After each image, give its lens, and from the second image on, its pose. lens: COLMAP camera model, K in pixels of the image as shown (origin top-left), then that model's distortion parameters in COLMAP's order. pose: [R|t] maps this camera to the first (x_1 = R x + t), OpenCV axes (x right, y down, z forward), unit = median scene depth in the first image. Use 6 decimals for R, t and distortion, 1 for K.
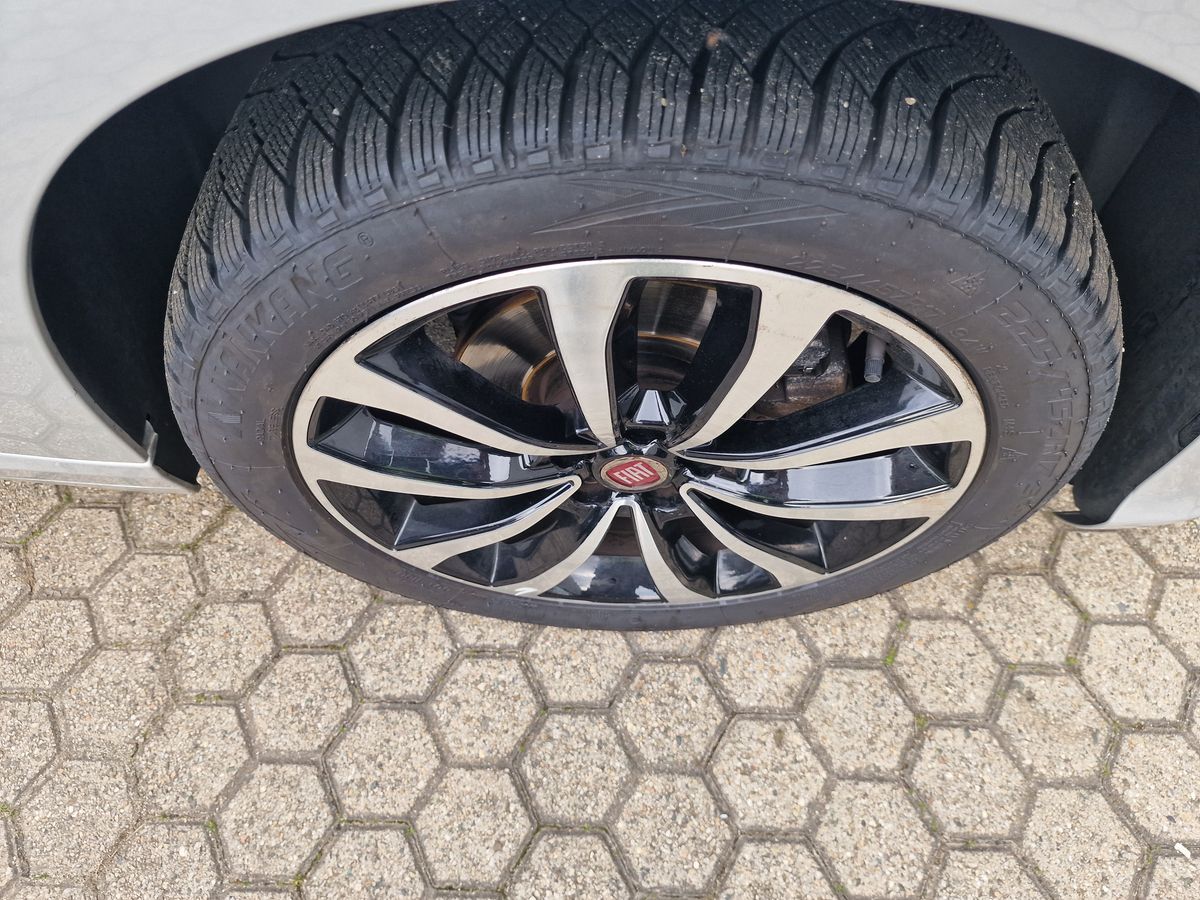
lens RADIAL K [[809.5, 0, 624.0], [0, 809.5, 451.8], [0, 0, 1]] dist [0.033189, -0.034352]
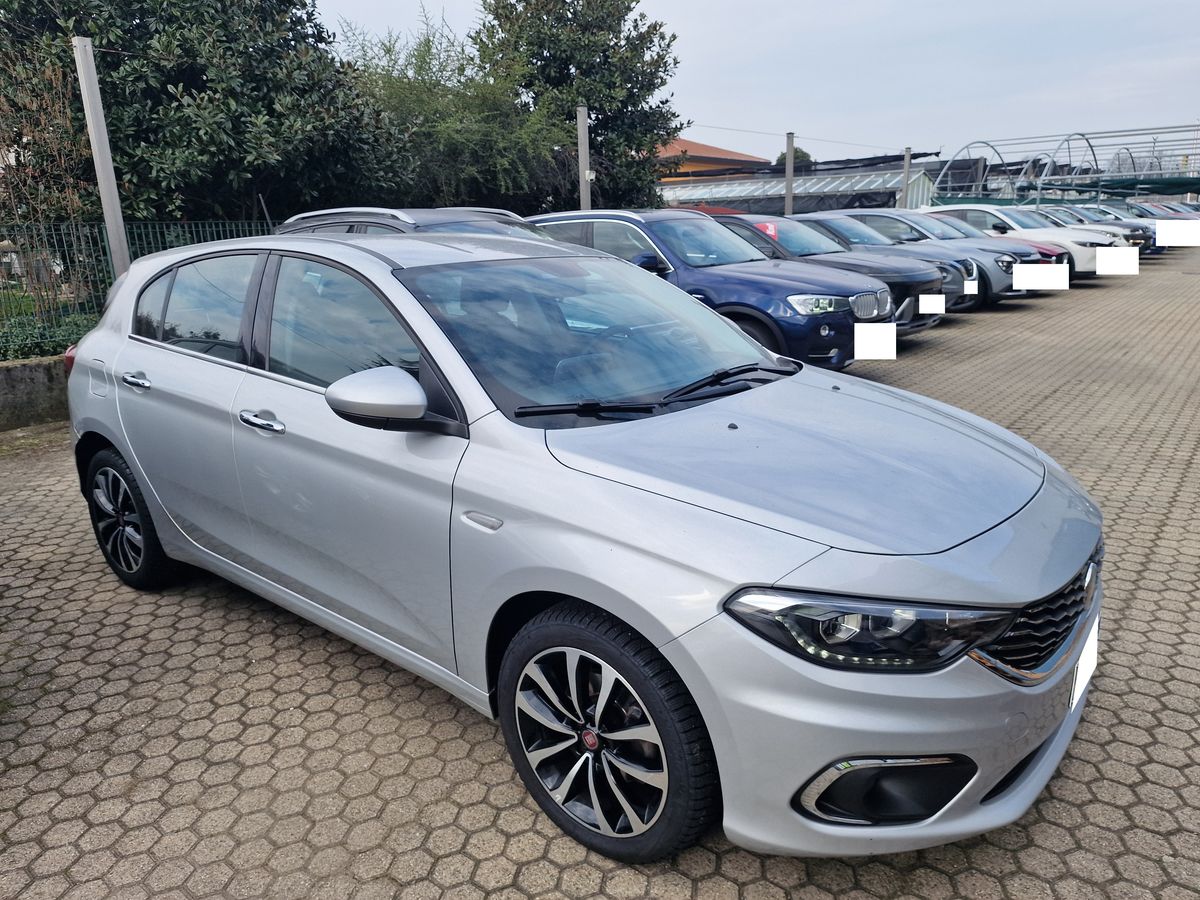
lens RADIAL K [[809.5, 0, 600.0], [0, 809.5, 450.9], [0, 0, 1]] dist [0.033189, -0.034352]
pose [[0.785718, 0.123314, -0.606169, 1.439279], [-0.514692, 0.673895, -0.530054, 0.732971], [0.343131, 0.728463, 0.592960, -1.364524]]
